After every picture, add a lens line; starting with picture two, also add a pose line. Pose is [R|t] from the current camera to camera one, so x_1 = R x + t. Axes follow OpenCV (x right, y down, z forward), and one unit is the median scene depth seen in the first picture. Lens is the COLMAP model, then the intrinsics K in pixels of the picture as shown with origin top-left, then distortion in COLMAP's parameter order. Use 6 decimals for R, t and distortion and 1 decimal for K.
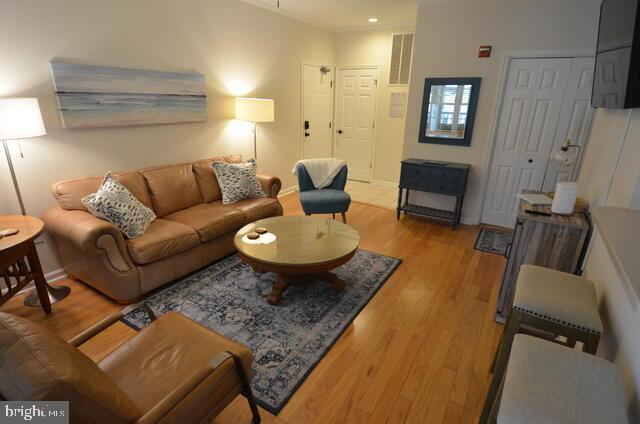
lens RADIAL K [[335.9, 0, 323.6], [0, 335.9, 214.3], [0, 0, 1]] dist [0.013822, -0.021921]
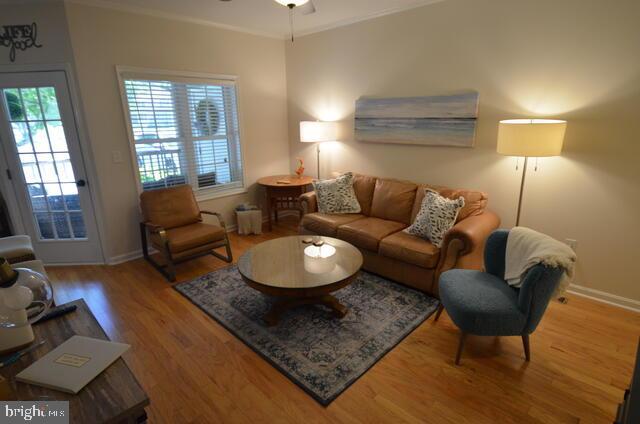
lens RADIAL K [[335.9, 0, 323.6], [0, 335.9, 214.3], [0, 0, 1]] dist [0.013822, -0.021921]
pose [[-0.229705, 0.258009, -0.938439, 0.746723], [-0.307977, 0.895404, 0.321562, -0.360758], [0.923247, 0.362882, -0.126218, 1.048119]]
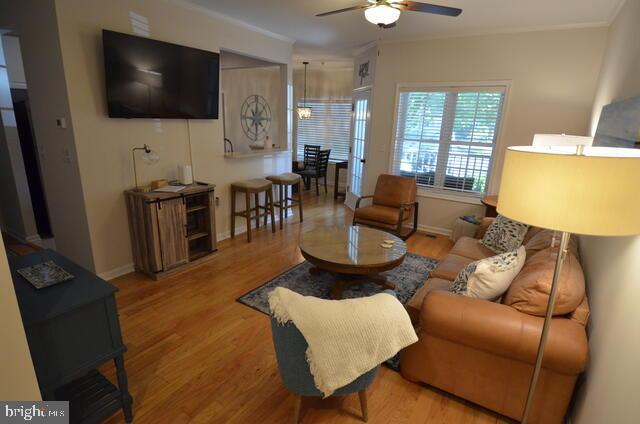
lens RADIAL K [[335.9, 0, 323.6], [0, 335.9, 214.3], [0, 0, 1]] dist [0.013822, -0.021921]
pose [[-0.997995, -0.063262, 0.001993, 0.022254], [-0.050682, 0.817602, 0.573548, -0.611764], [-0.037913, 0.572297, -0.819169, 1.735331]]
